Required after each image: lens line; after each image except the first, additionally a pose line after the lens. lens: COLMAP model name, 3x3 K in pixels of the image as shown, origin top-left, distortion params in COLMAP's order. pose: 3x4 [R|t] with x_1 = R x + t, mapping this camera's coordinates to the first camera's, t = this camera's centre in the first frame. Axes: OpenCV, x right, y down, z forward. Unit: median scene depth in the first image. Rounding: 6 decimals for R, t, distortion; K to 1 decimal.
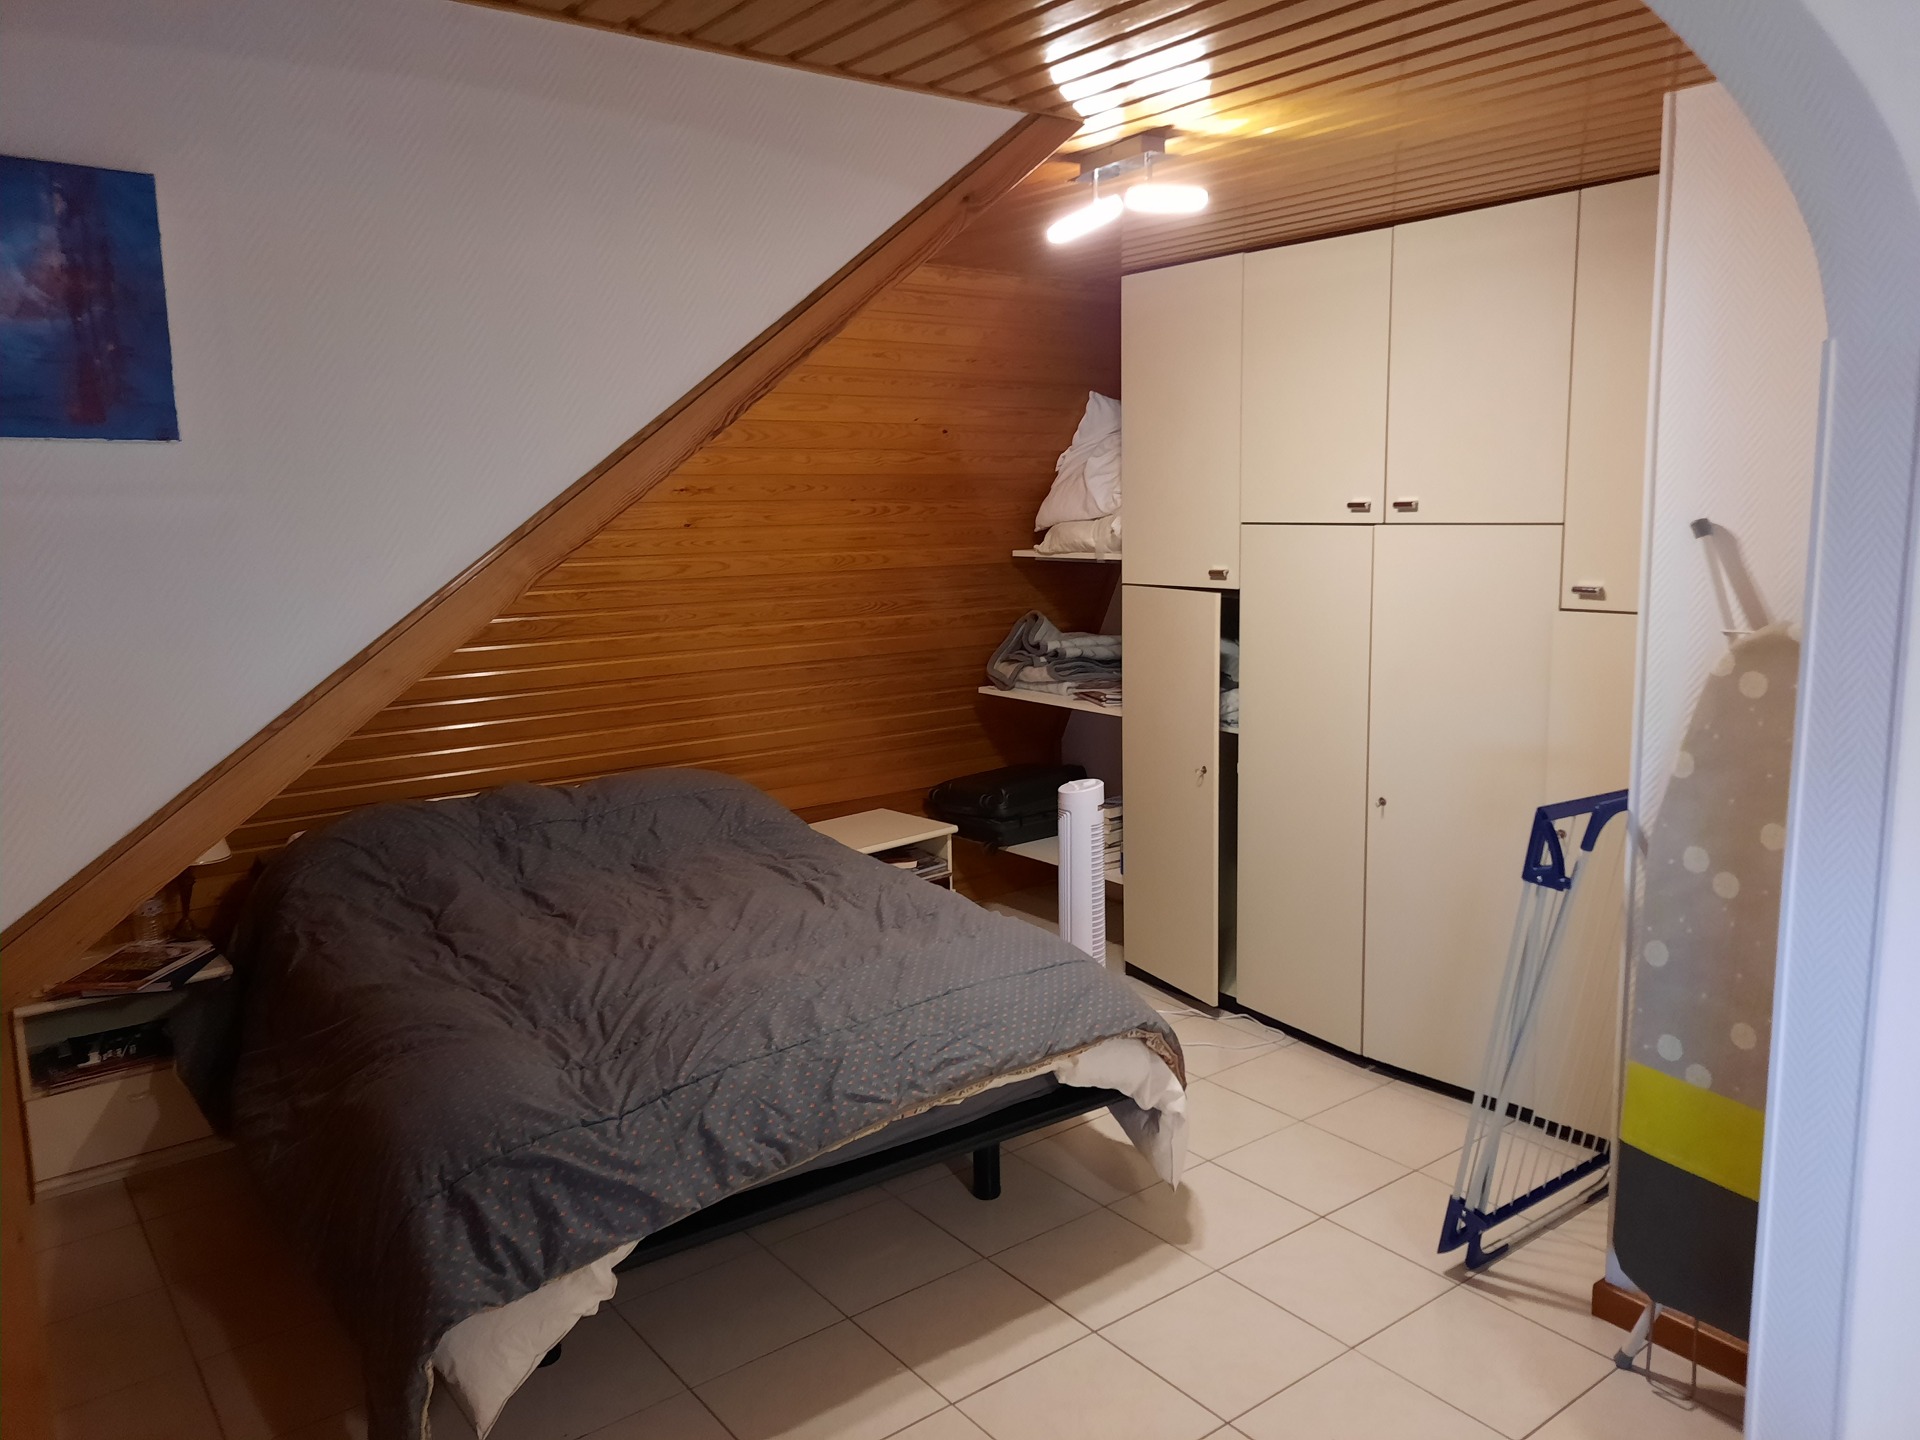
lens RADIAL K [[1393.2, 0, 1012.5], [0, 1393.2, 724.3], [0, 0, 1]] dist [0.047438, -0.050029]
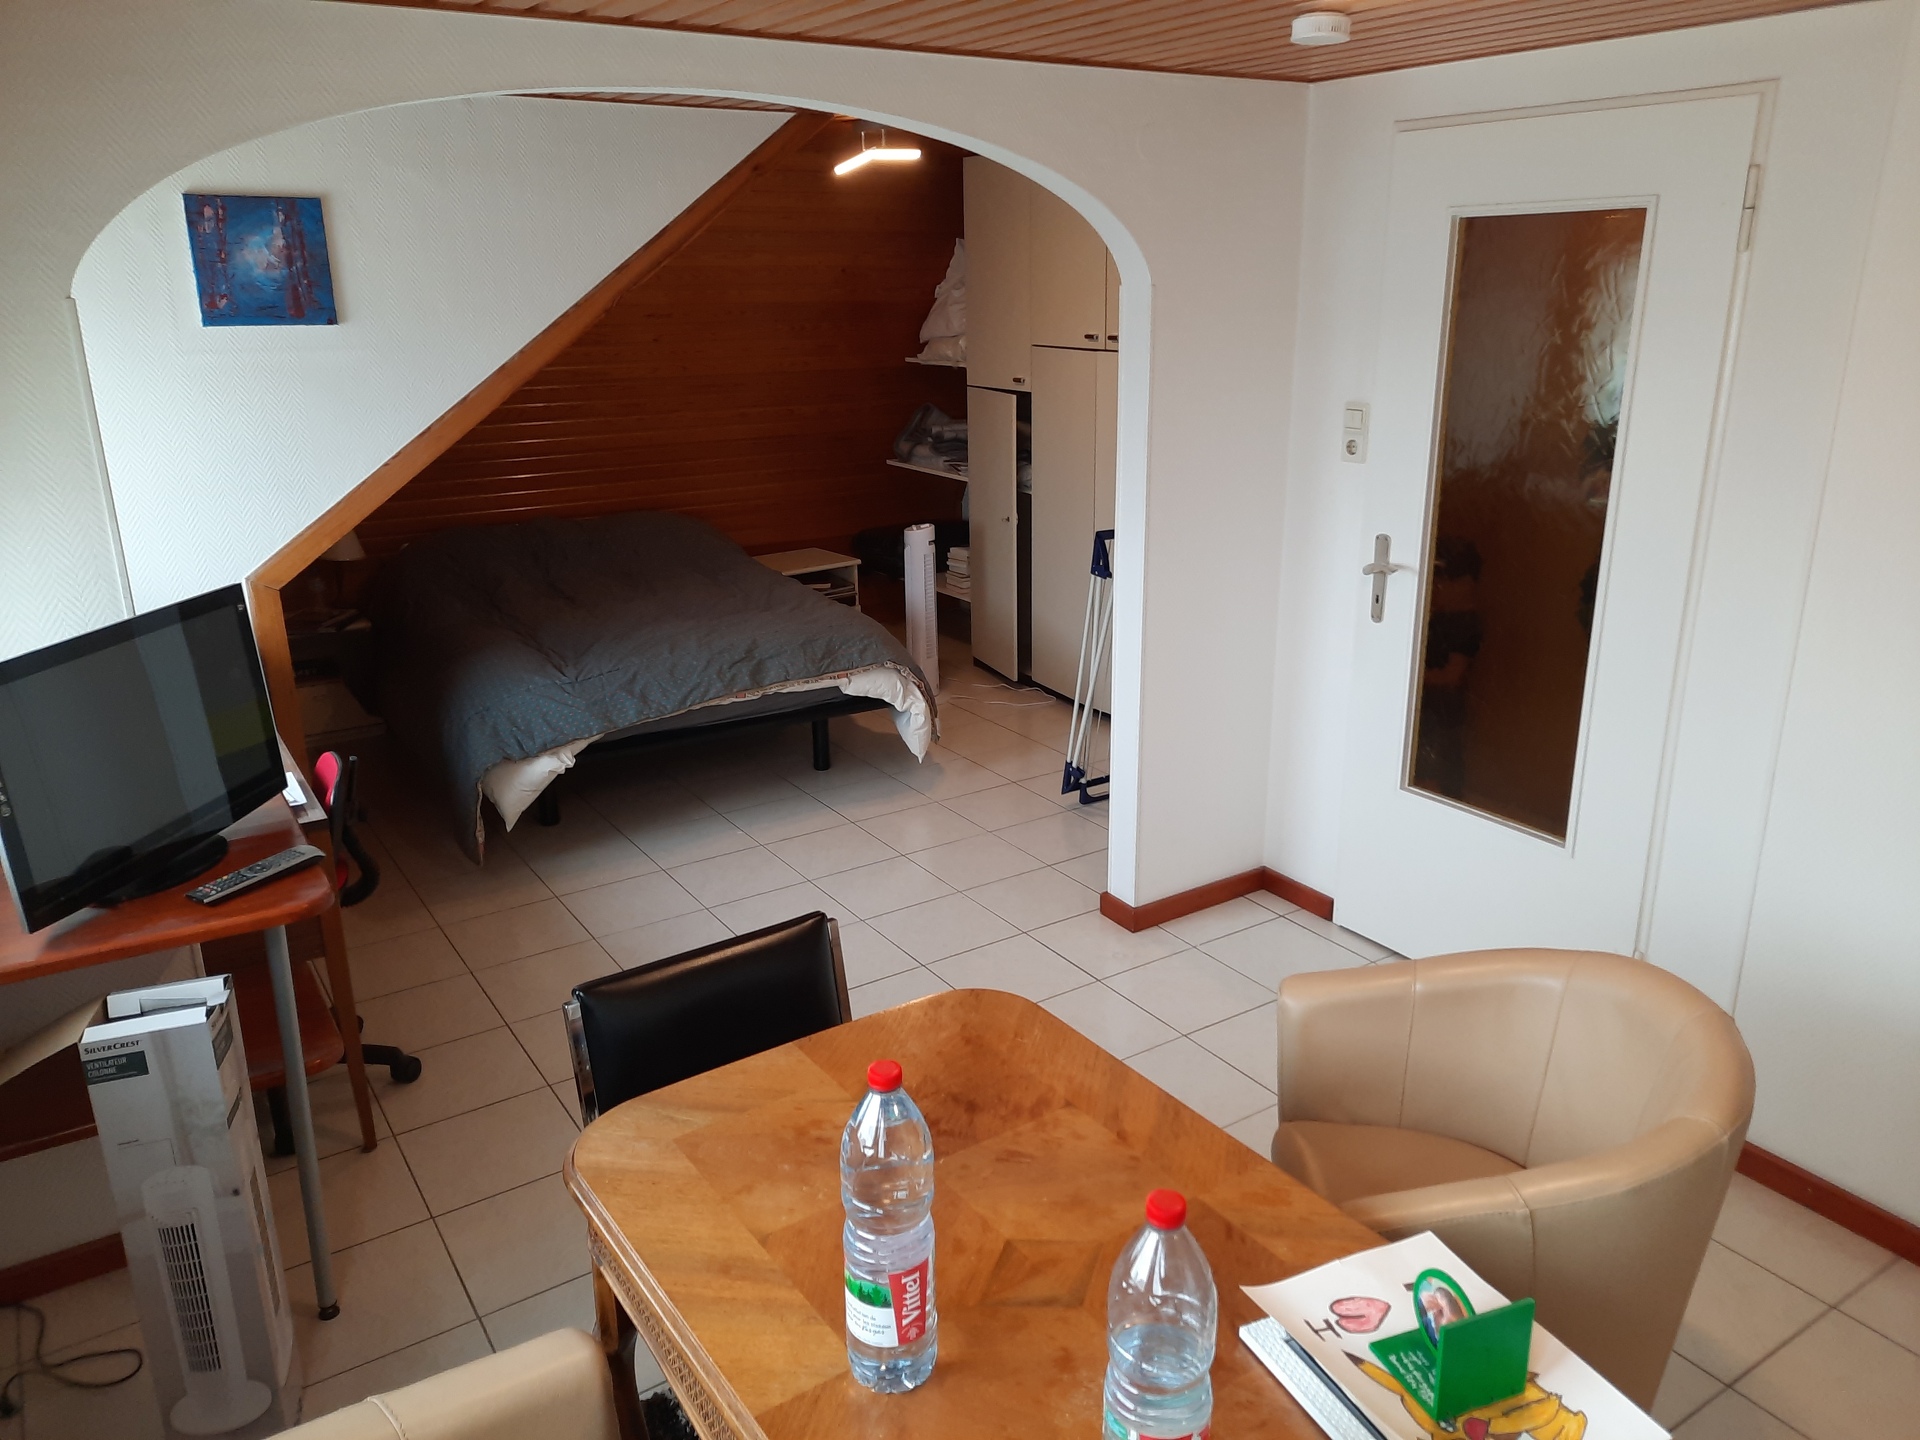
lens RADIAL K [[1393.2, 0, 1012.5], [0, 1393.2, 724.3], [0, 0, 1]] dist [0.047438, -0.050029]
pose [[0.997424, 0.030002, -0.065162, 0.238571], [-0.019691, 0.987956, 0.153474, 0.020407], [0.068982, -0.151795, 0.986002, -0.458591]]
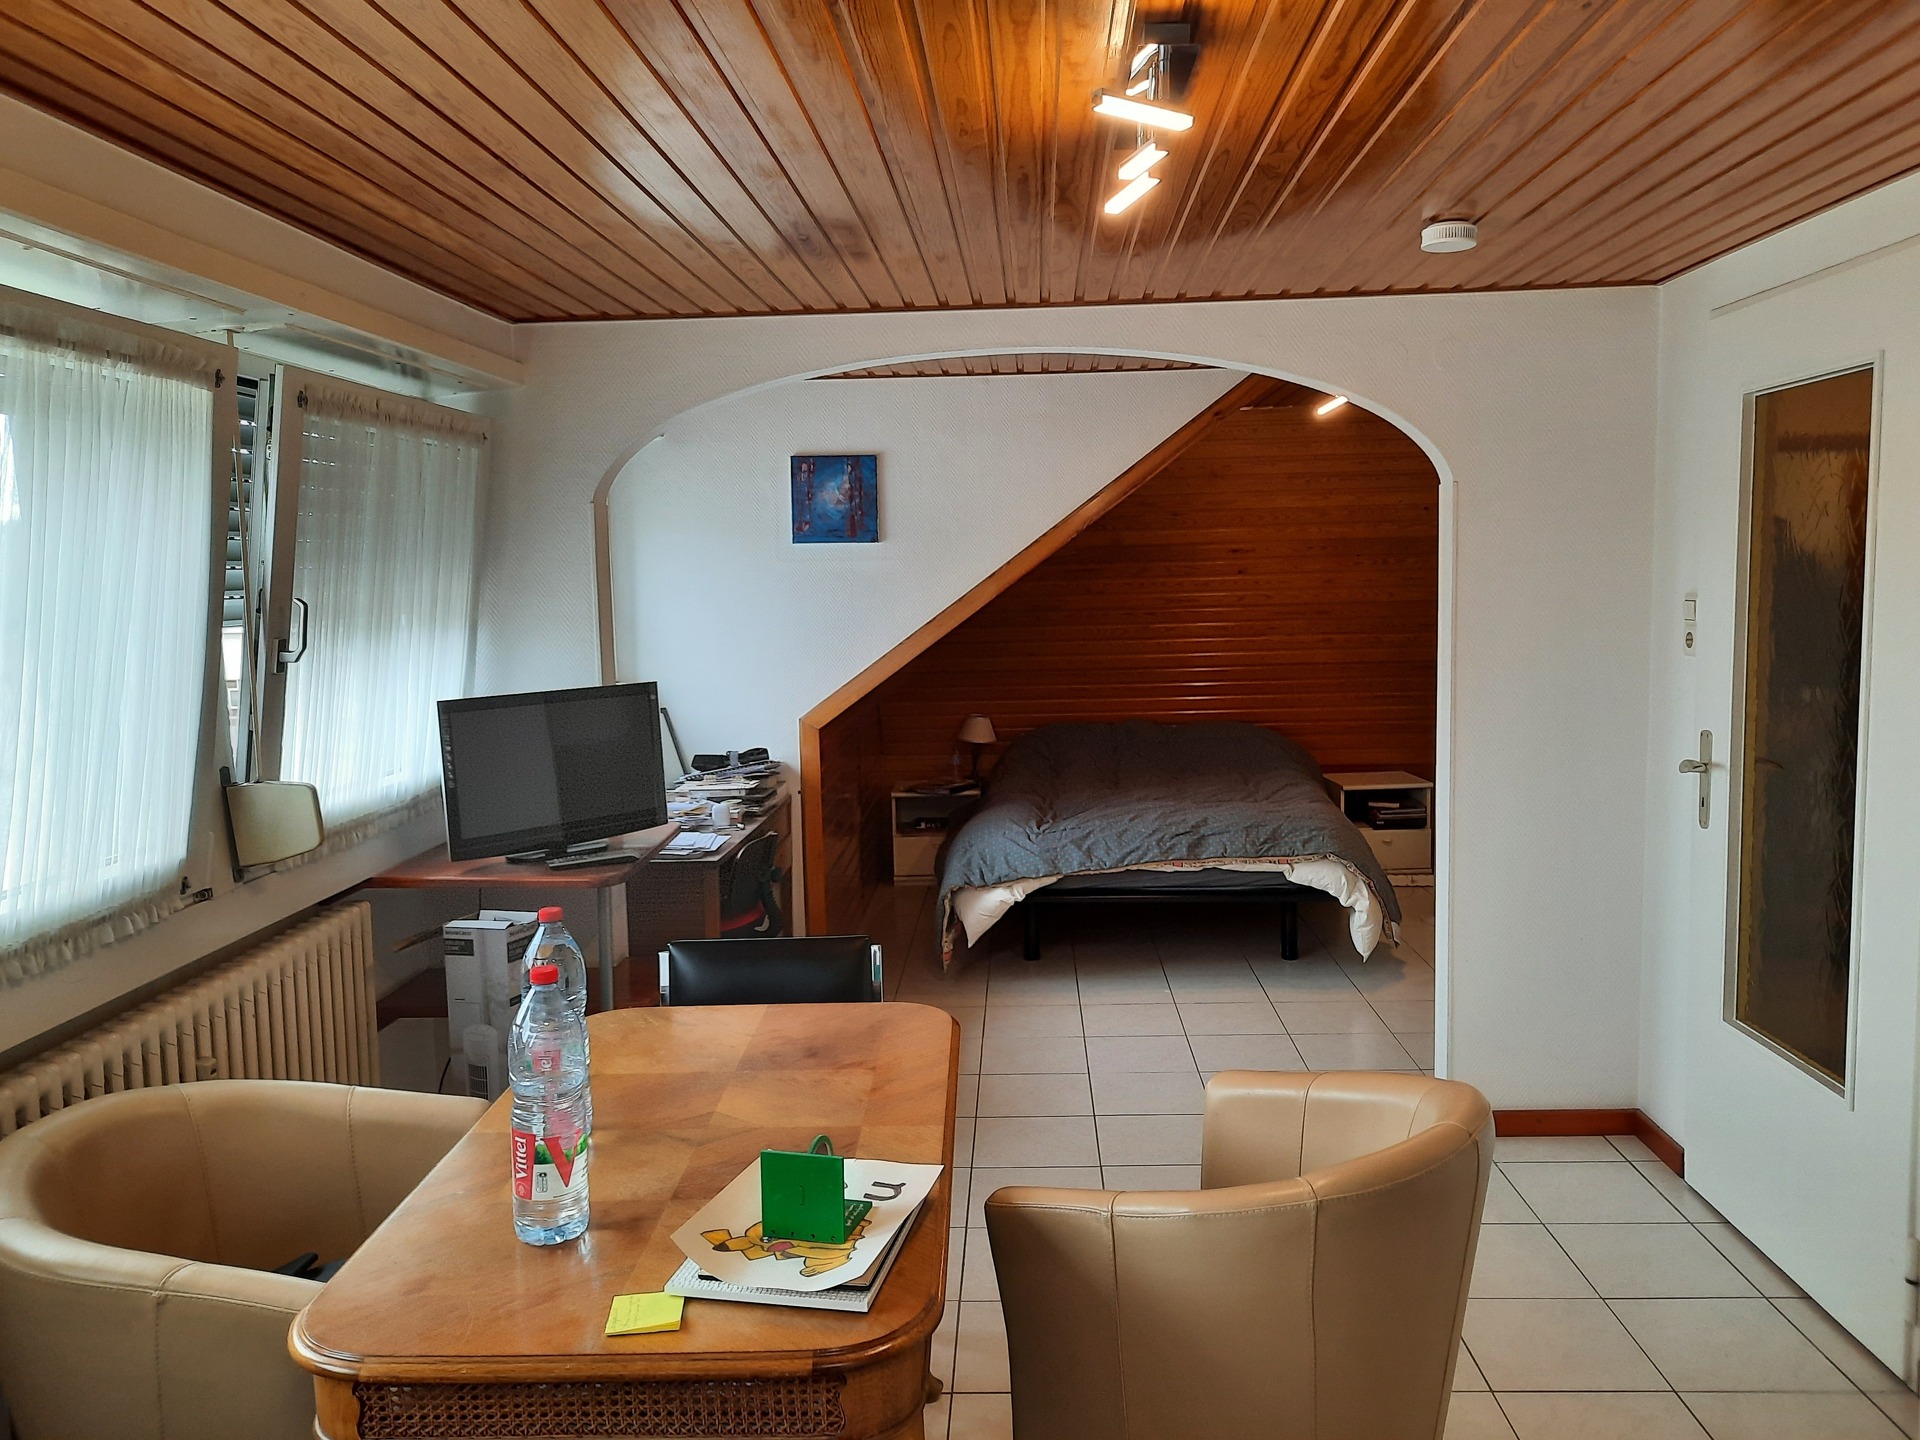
lens RADIAL K [[1423.6, 0, 1012.9], [0, 1423.6, 719.1], [0, 0, 1]] dist [0.033266, -0.002410]
pose [[0.769638, 0.062584, -0.635406, 0.626105], [-0.089902, 0.995892, -0.010803, 0.071085], [0.632120, 0.065439, 0.772102, -0.447863]]
